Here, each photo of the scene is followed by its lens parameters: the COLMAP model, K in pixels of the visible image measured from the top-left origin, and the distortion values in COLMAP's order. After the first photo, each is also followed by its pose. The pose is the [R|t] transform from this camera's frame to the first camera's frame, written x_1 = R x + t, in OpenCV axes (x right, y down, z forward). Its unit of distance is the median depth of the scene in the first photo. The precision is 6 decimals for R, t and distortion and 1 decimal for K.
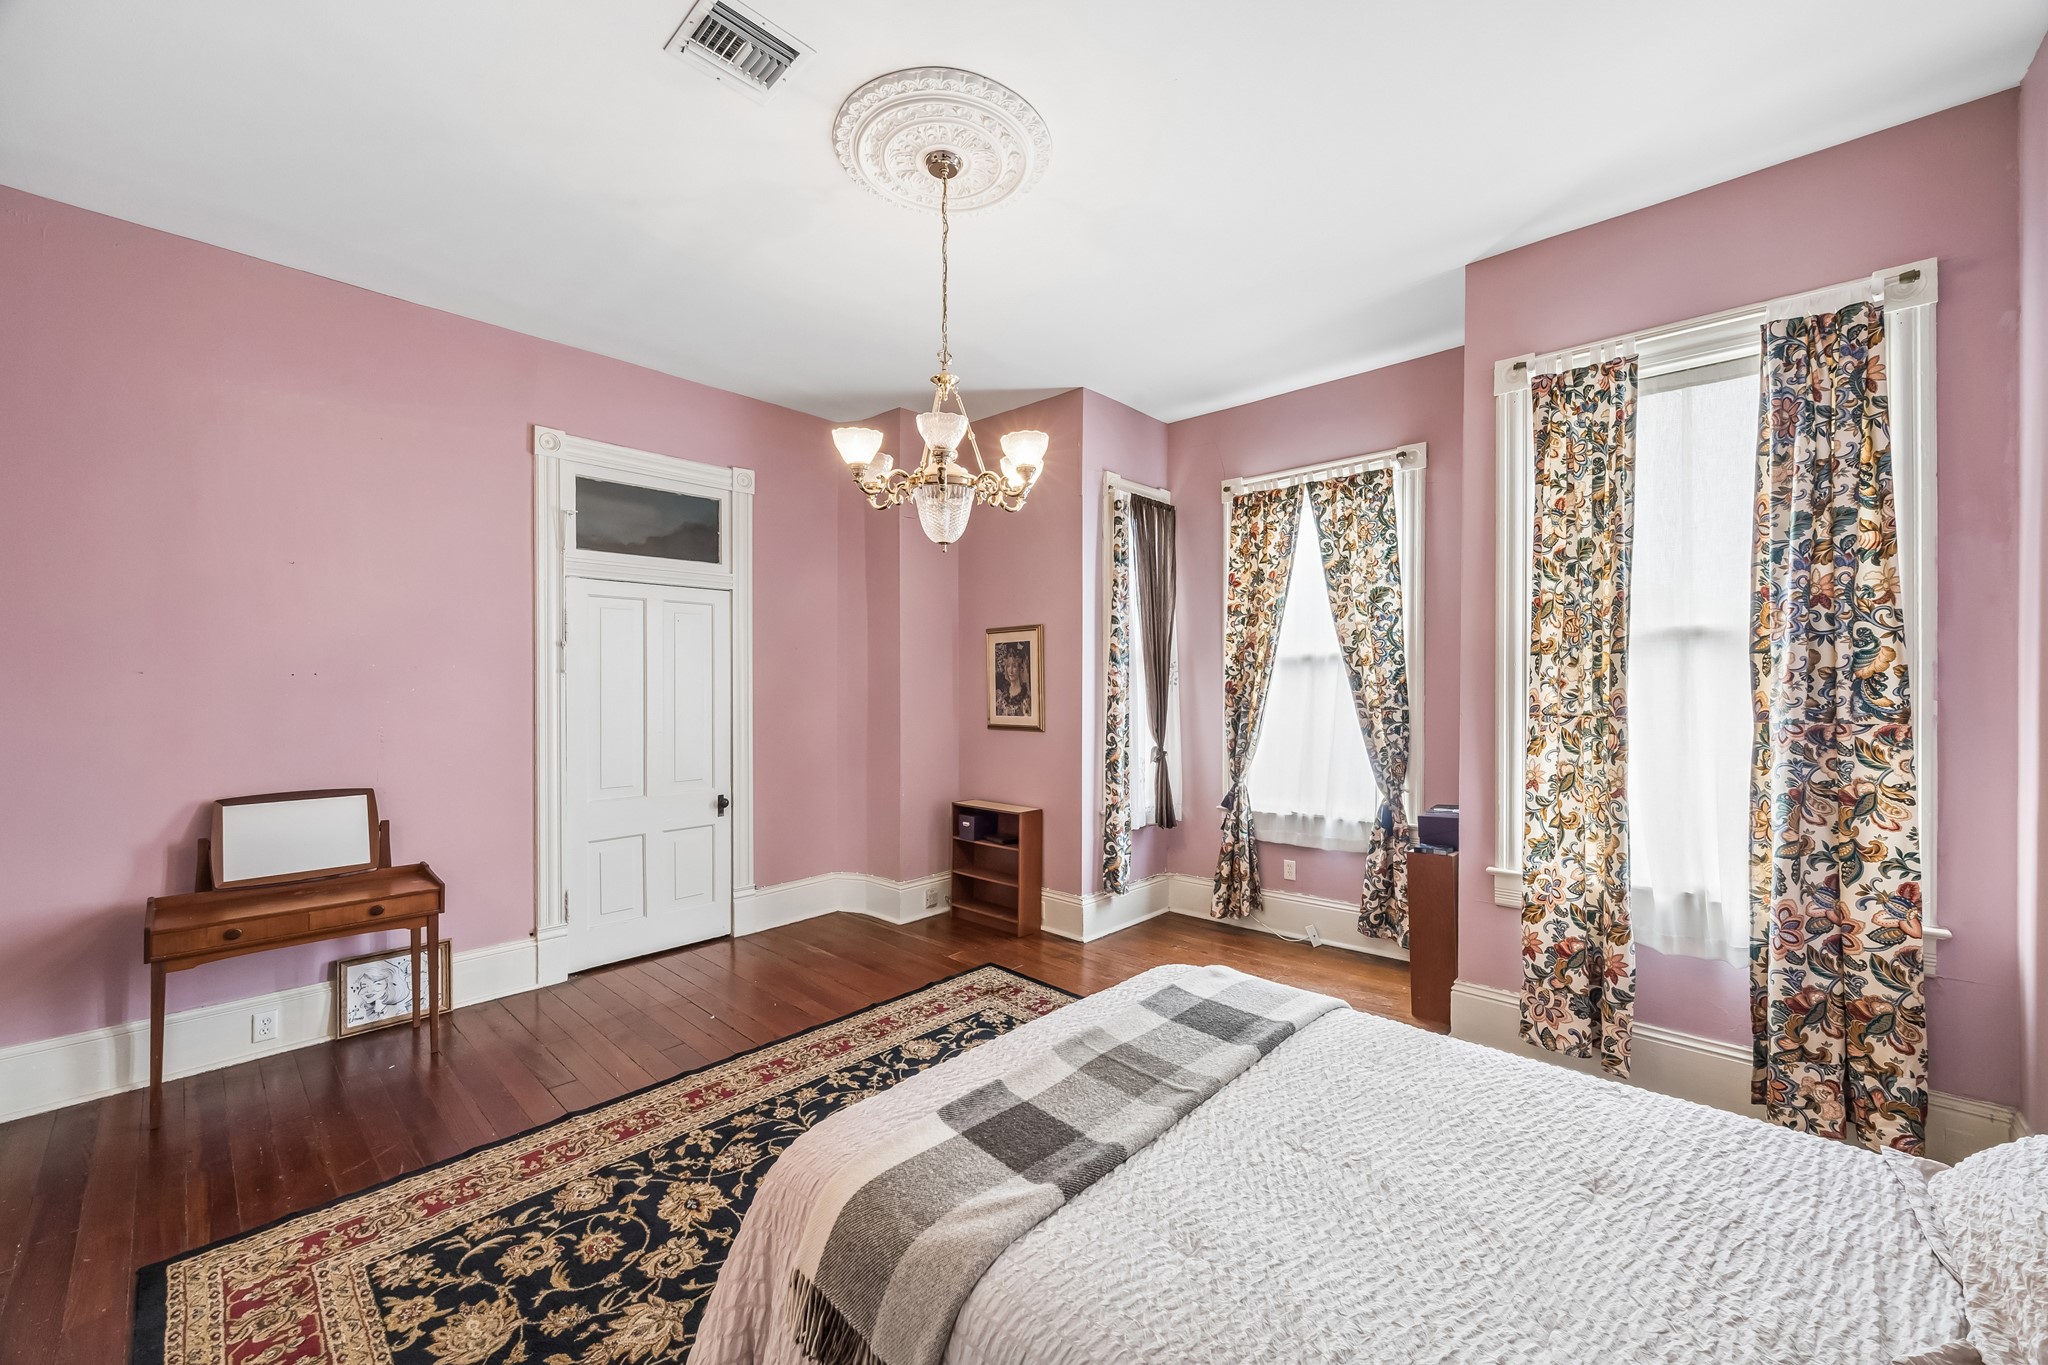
lens RADIAL K [[781.3, 0, 1032.8], [0, 781.3, 681.1], [0, 0, 1]] dist [-0.004657, -0.000347]
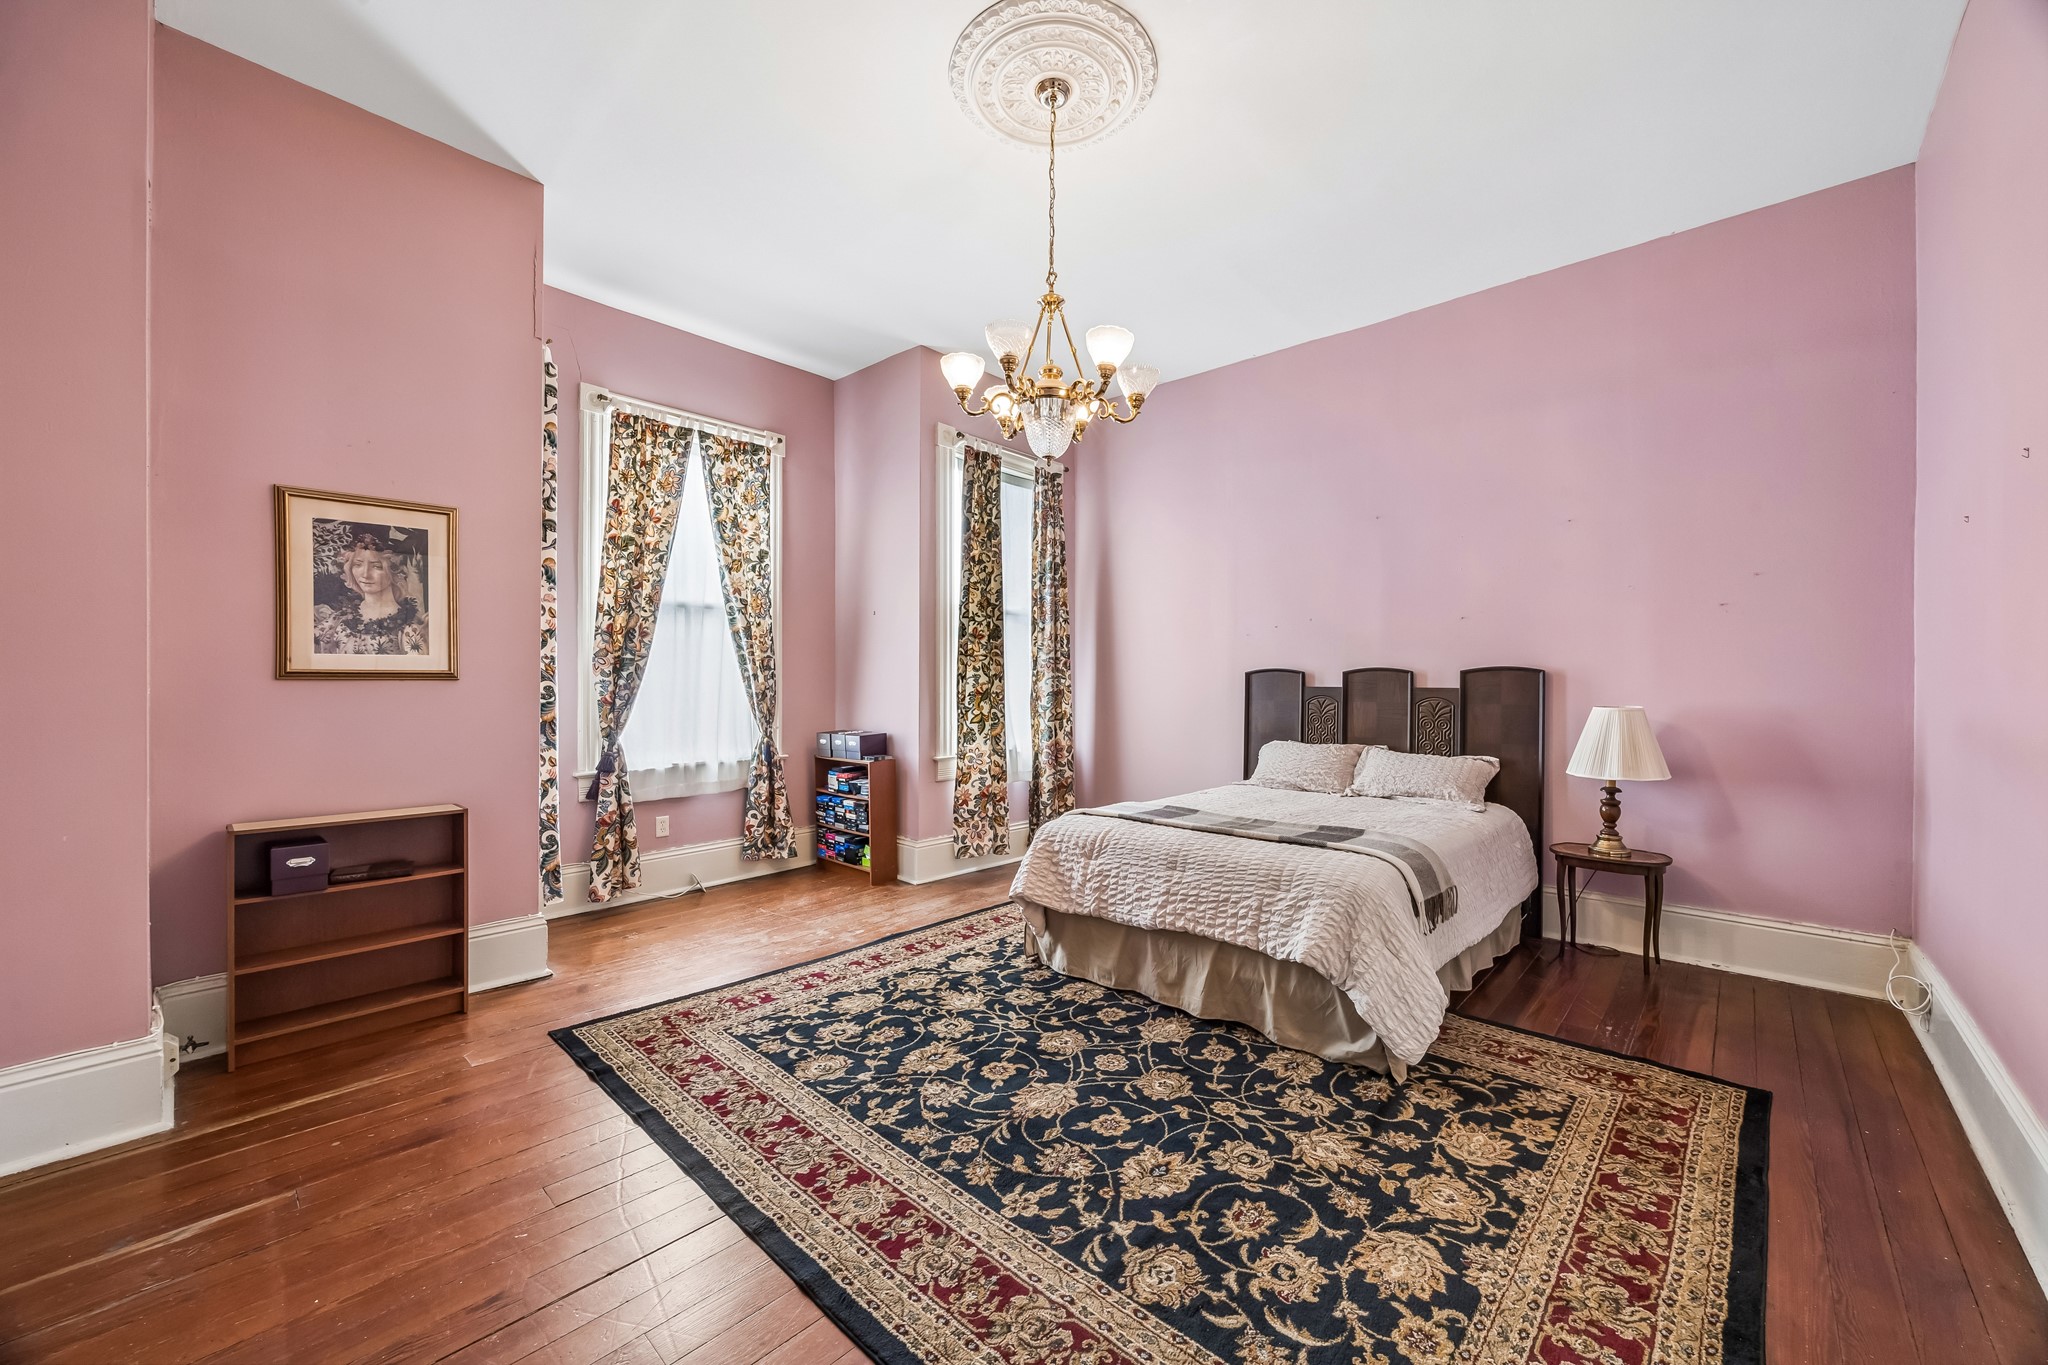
lens RADIAL K [[781.3, 0, 1032.8], [0, 781.3, 681.1], [0, 0, 1]] dist [-0.004657, -0.000347]
pose [[0.001229, 0.008058, 0.999967, -1.035588], [-0.005524, 0.999952, -0.008051, 0.116633], [-0.999984, -0.005514, 0.001274, 0.914107]]
